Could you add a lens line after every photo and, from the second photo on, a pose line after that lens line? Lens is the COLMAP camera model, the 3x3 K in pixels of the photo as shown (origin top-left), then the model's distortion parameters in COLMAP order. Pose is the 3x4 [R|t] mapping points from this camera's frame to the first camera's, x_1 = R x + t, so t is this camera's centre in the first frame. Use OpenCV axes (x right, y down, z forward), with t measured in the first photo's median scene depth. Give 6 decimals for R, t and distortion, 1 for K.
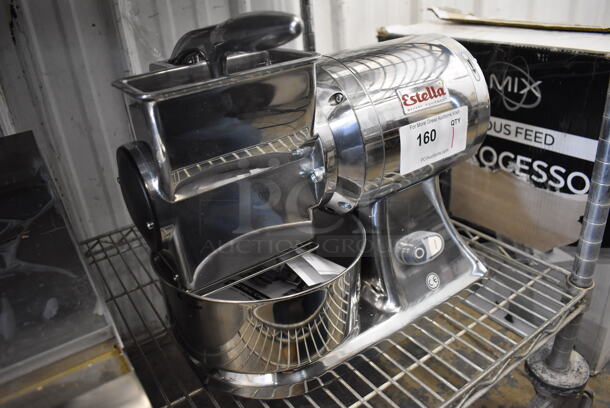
lens RADIAL K [[466.8, 0, 301.5], [0, 466.8, 202.9], [0, 0, 1]] dist [-0.128304, 0.028427]
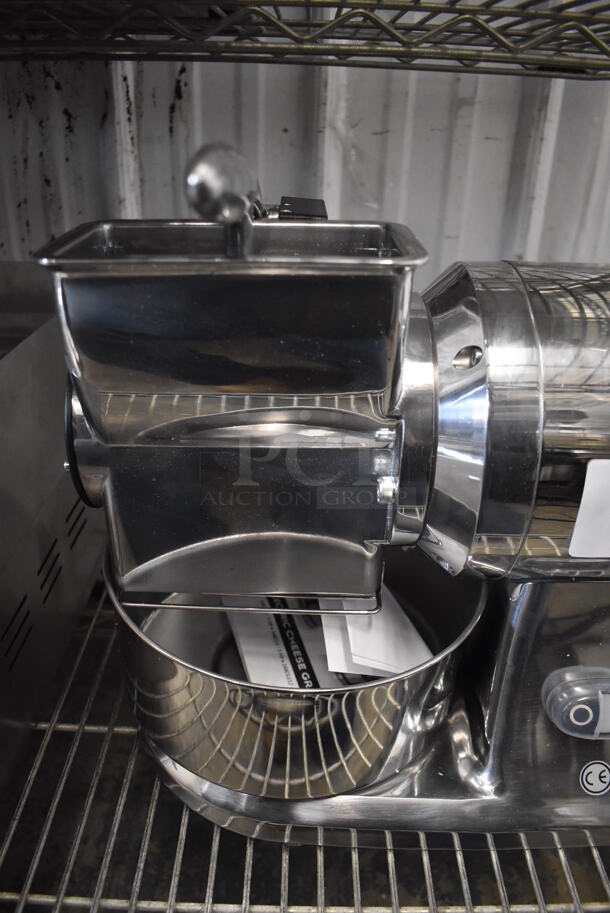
lens RADIAL K [[698.7, 0, 289.1], [0, 698.7, 443.5], [0, 0, 1]] dist [-0.128304, 0.028427]
pose [[0.807072, 0.354425, -0.472248, 0.265910], [-0.339623, 0.932909, 0.119738, -0.147479], [0.483002, 0.063749, 0.873295, 0.261629]]
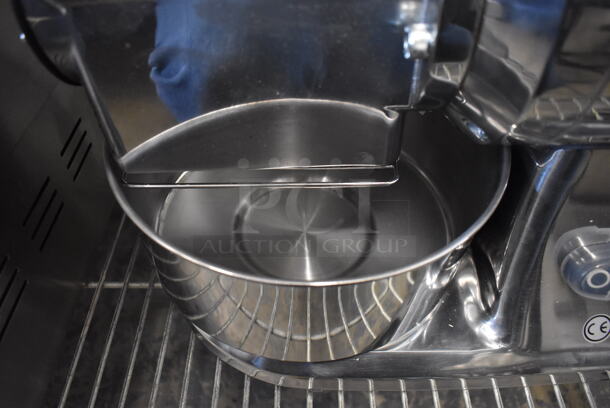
lens RADIAL K [[466.8, 0, 302.2], [0, 466.8, 198.1], [0, 0, 1]] dist [-0.128304, 0.028427]
pose [[0.818825, 0.462163, -0.340485, 0.134539], [-0.294457, 0.847316, 0.441985, -0.080853], [0.492768, -0.261651, 0.829891, 0.550915]]
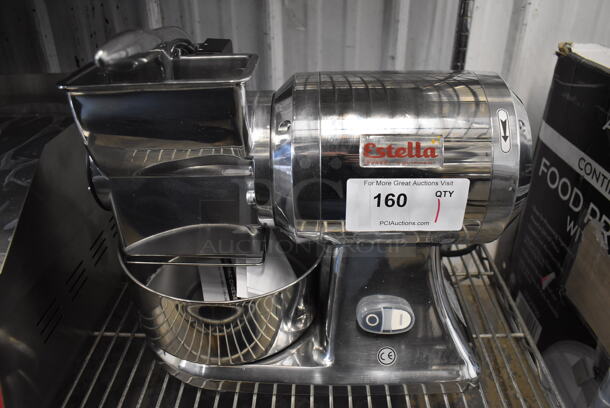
lens RADIAL K [[466.8, 0, 299.5], [0, 466.8, 197.5], [0, 0, 1]] dist [-0.128304, 0.028427]
pose [[0.807773, 0.357951, -0.468373, 0.520932], [-0.315972, 0.933666, 0.168611, -0.232191], [0.497659, 0.011793, 0.867293, 0.199164]]
